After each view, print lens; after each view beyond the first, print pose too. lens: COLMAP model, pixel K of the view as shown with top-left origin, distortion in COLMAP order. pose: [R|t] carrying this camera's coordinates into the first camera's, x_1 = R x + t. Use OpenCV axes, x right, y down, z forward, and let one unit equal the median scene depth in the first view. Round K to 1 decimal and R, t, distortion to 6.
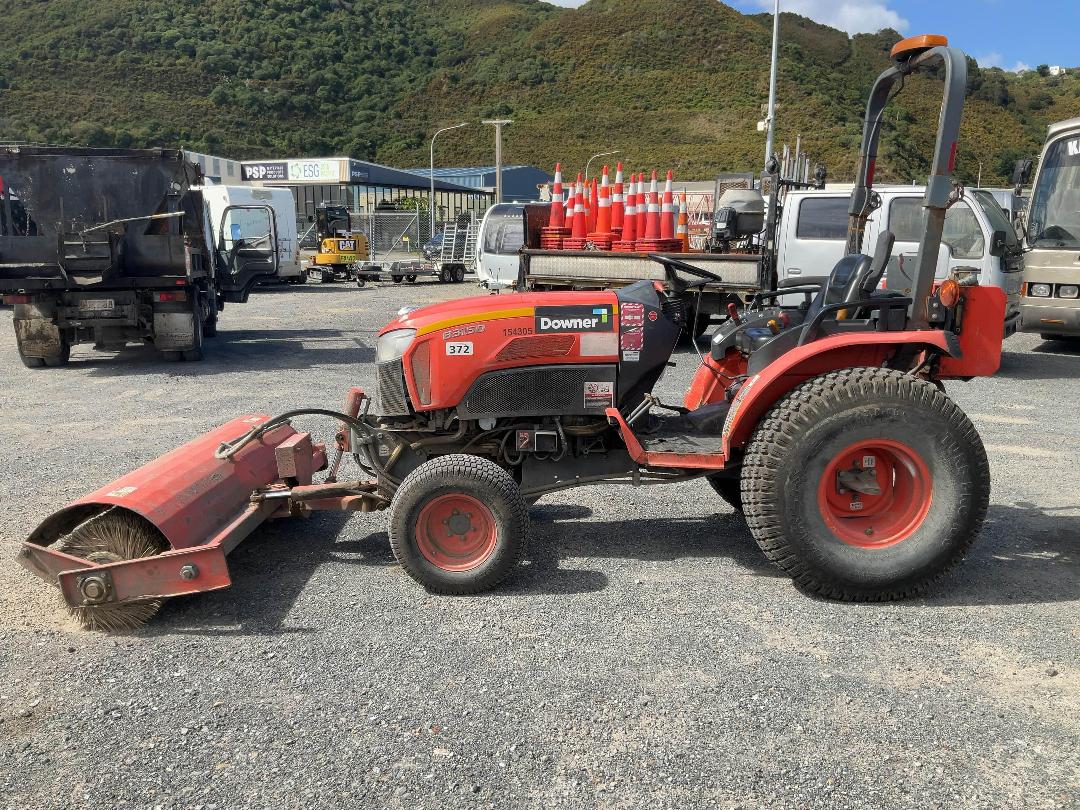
lens RADIAL K [[885.1, 0, 538.7], [0, 885.1, 391.3], [0, 0, 1]] dist [0.102373, -0.223134]
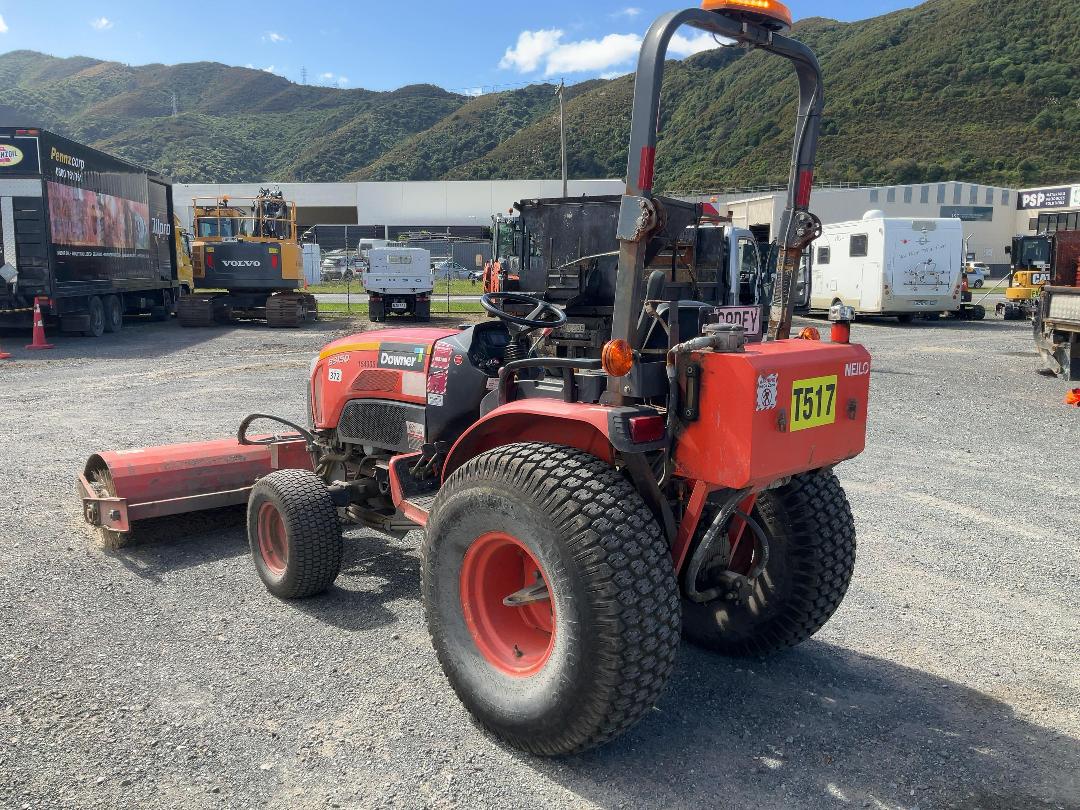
lens RADIAL K [[885.1, 0, 538.7], [0, 885.1, 391.3], [0, 0, 1]] dist [0.102373, -0.223134]
pose [[0.677603, 0.102865, -0.728199, 0.860525], [-0.128075, 0.991544, 0.020889, -0.082063], [0.724190, 0.079110, 0.685048, 0.429622]]
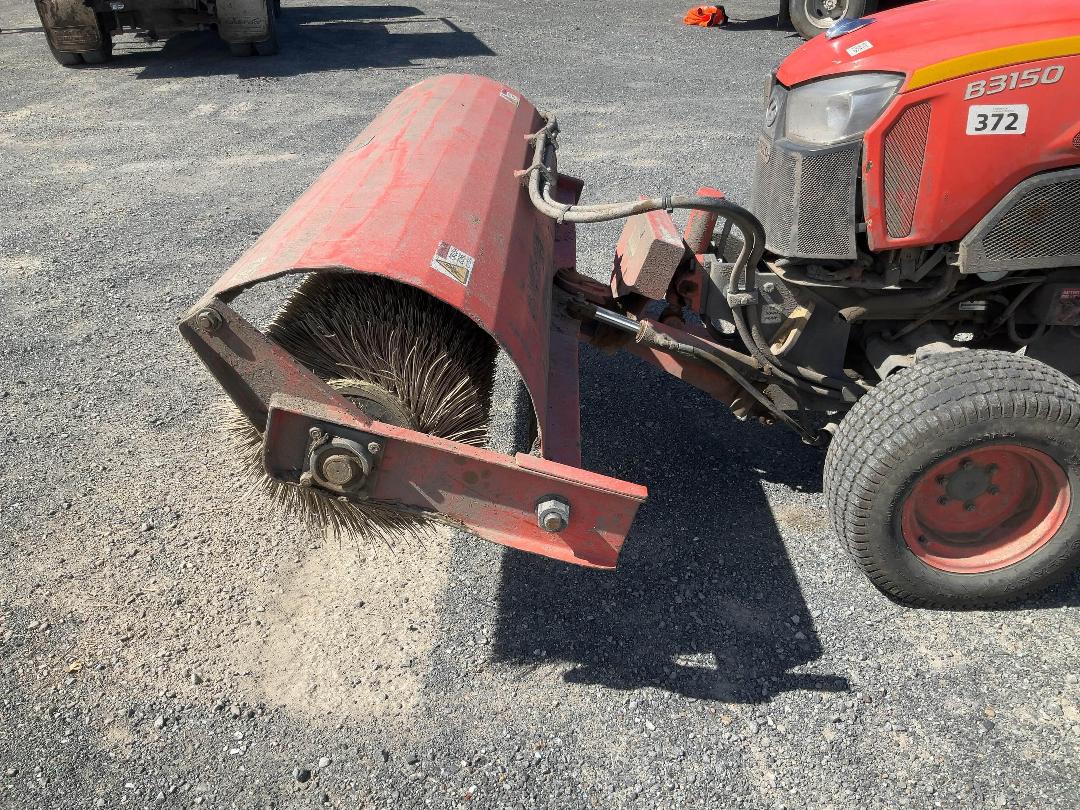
lens RADIAL K [[900.9, 0, 556.1], [0, 900.9, 417.1], [0, 0, 1]] dist [0.116318, -0.195065]
pose [[0.998933, 0.019748, -0.041740, -0.293231], [-0.003662, 0.934967, 0.354716, -0.071112], [0.046031, -0.354185, 0.934042, 0.476709]]
